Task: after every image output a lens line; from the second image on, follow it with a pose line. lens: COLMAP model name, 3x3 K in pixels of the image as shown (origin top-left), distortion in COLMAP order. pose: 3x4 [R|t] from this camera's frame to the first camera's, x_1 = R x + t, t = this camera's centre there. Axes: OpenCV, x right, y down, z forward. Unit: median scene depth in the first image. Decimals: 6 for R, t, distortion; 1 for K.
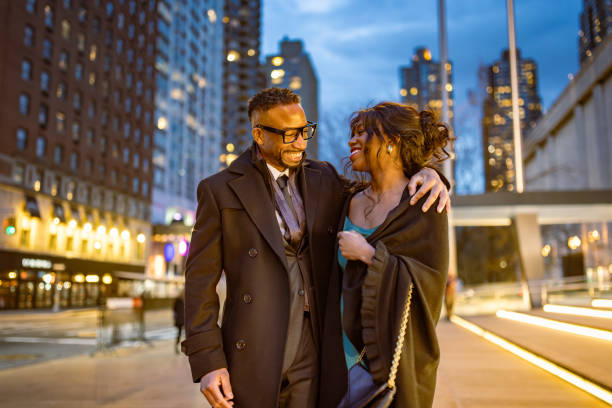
lens RADIAL K [[596.0, 0, 306.0], [0, 596.0, 204.0], [0, 0, 1]] dist [0.001329, -0.004148]
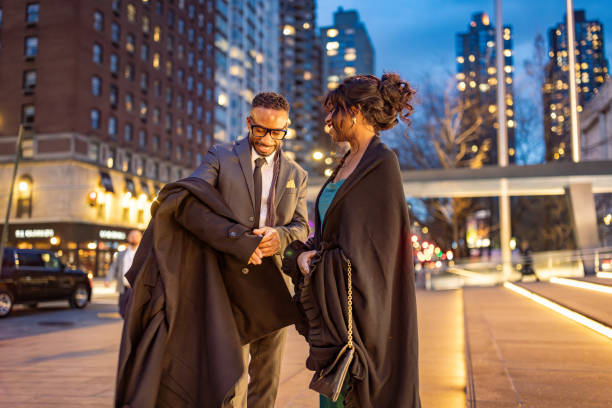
lens RADIAL K [[590.8, 0, 306.0], [0, 590.8, 204.0], [0, 0, 1]] dist [0.000021, -0.007504]
pose [[0.995389, -0.010480, -0.095348, -0.000941], [0.015083, 0.998748, 0.047690, -0.001343], [0.094729, -0.048908, 0.994301, -0.019655]]
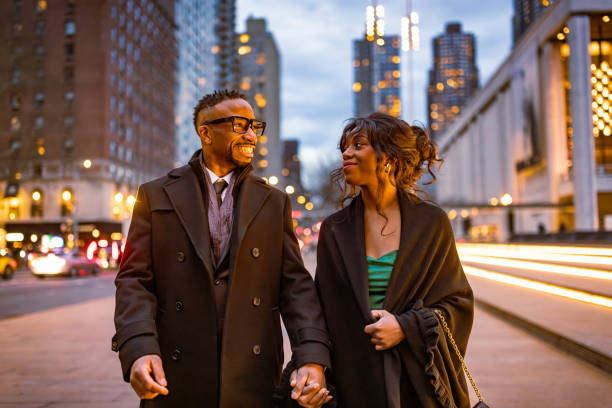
lens RADIAL K [[602.3, 0, 306.0], [0, 602.3, 204.0], [0, 0, 1]] dist [0.007438, -0.009431]
pose [[0.996629, -0.001677, 0.082025, -0.085529], [-0.004911, 0.996779, 0.080047, -0.075047], [-0.081895, -0.080180, 0.993411, -0.479234]]
